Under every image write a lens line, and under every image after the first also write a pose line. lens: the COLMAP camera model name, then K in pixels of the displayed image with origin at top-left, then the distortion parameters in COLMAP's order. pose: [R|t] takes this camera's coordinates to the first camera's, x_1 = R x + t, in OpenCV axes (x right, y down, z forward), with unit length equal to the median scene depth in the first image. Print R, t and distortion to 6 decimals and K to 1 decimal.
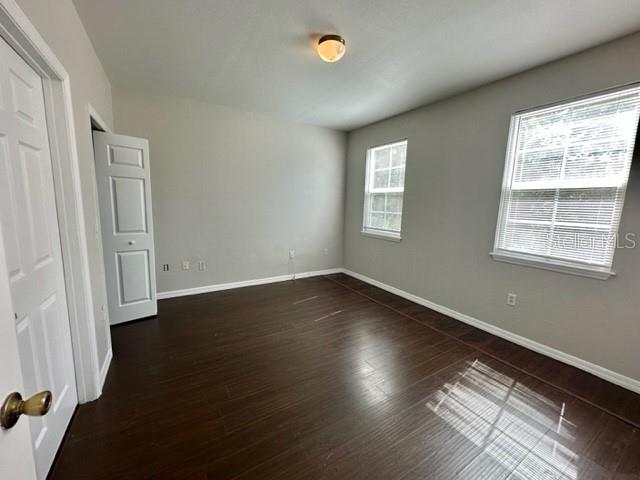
lens RADIAL K [[254.6, 0, 321.0], [0, 254.6, 242.4], [0, 0, 1]] dist [-0.003201, 0.001175]
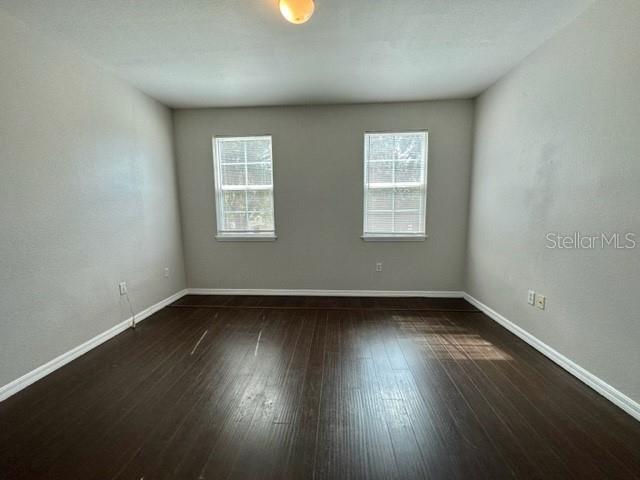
lens RADIAL K [[254.6, 0, 320.2], [0, 254.6, 242.4], [0, 0, 1]] dist [-0.003201, 0.001175]
pose [[0.582726, -0.144988, 0.799630, -0.356947], [0.150370, 0.986202, 0.069237, -0.036203], [-0.798636, 0.079894, 0.596488, 0.278460]]
